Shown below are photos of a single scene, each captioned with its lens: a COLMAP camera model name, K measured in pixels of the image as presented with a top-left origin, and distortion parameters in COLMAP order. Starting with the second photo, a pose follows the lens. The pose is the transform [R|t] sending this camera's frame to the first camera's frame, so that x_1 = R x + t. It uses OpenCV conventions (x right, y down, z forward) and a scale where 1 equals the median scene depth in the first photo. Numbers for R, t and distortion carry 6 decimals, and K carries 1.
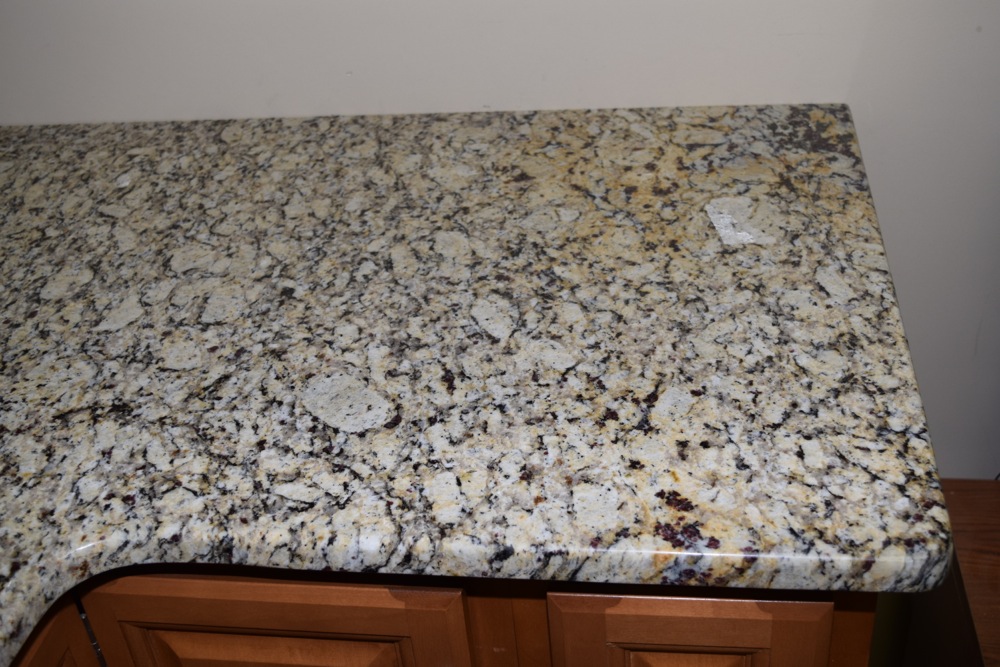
lens RADIAL K [[1177.2, 0, 512.1], [0, 1177.2, 327.7], [0, 0, 1]] dist [-0.052565, 0.000000]
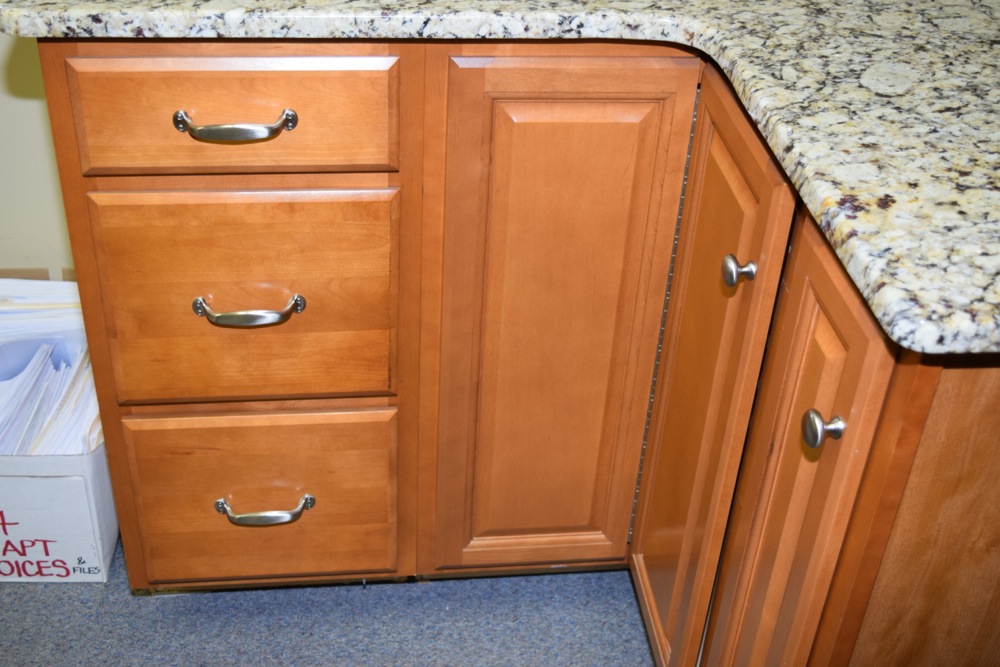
lens RADIAL K [[1245.0, 0, 507.0], [0, 1245.0, 326.3], [0, 0, 1]] dist [-0.047589, 0.000000]
pose [[0.244506, 0.631531, -0.735788, 1.011232], [-0.588786, 0.699608, 0.404821, -0.053006], [0.770420, 0.334241, 0.542896, 0.010185]]
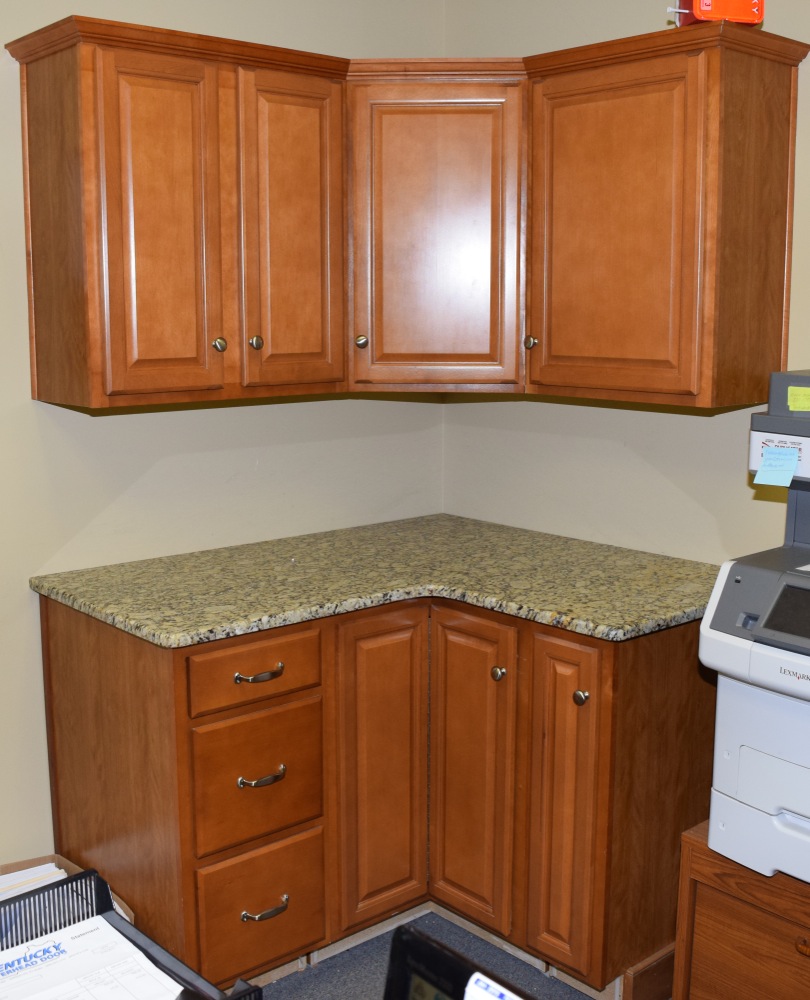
lens RADIAL K [[1169.0, 0, 410.0], [0, 1169.0, 498.9], [0, 0, 1]] dist [-0.090415, 0.000000]
pose [[0.753509, 0.184655, -0.630973, 1.737771], [-0.408338, 0.883629, -0.229043, 0.768284], [0.515252, 0.430236, 0.741223, -1.775776]]
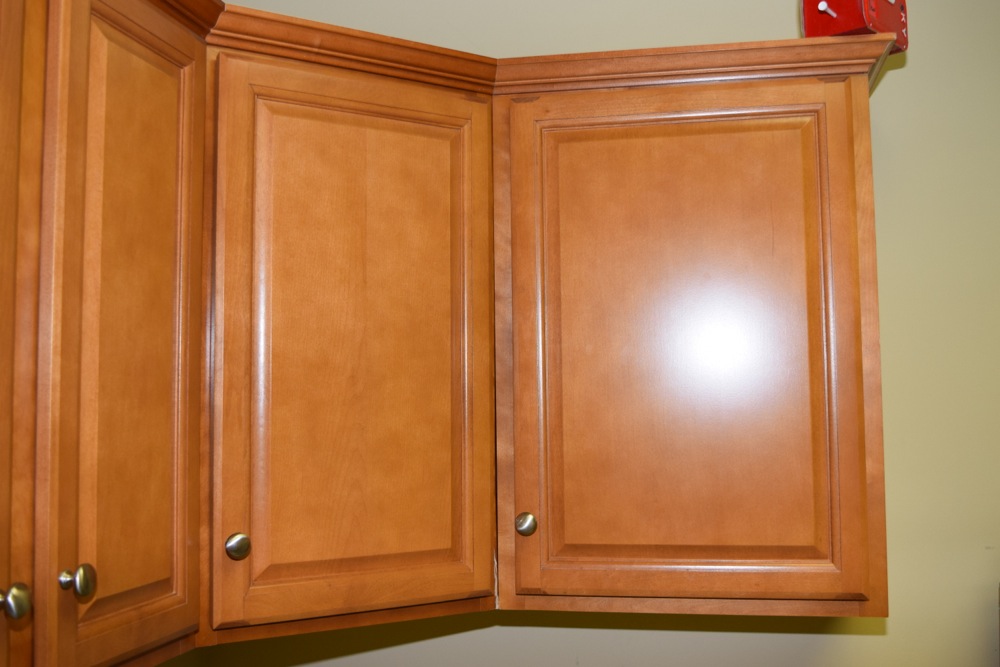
lens RADIAL K [[1053.0, 0, 504.1], [0, 1053.0, 329.0], [0, 0, 1]] dist [-0.067256, 0.000000]
pose [[0.995225, 0.062613, -0.074877, -0.268117], [-0.095162, 0.793046, -0.601683, 0.226903], [0.021707, 0.605936, 0.795217, -0.838677]]
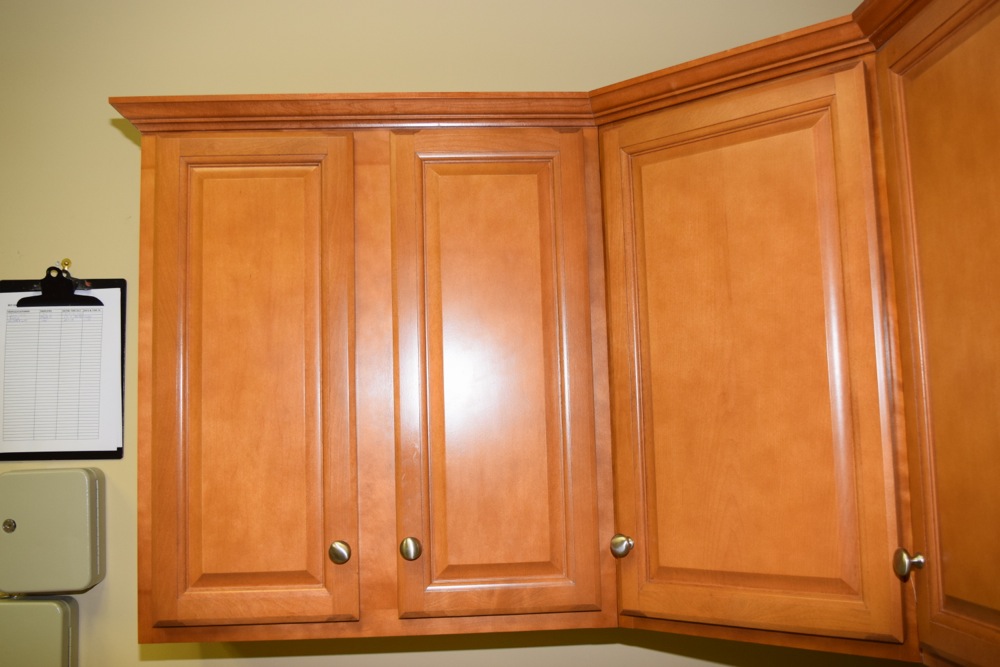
lens RADIAL K [[1000.9, 0, 495.9], [0, 1000.9, 330.1], [0, 0, 1]] dist [-0.064858, 0.000000]
pose [[0.197865, -0.033357, -0.979662, 0.968150], [-0.526369, 0.839487, -0.134897, -0.410012], [0.826913, 0.542355, 0.148547, -0.018728]]
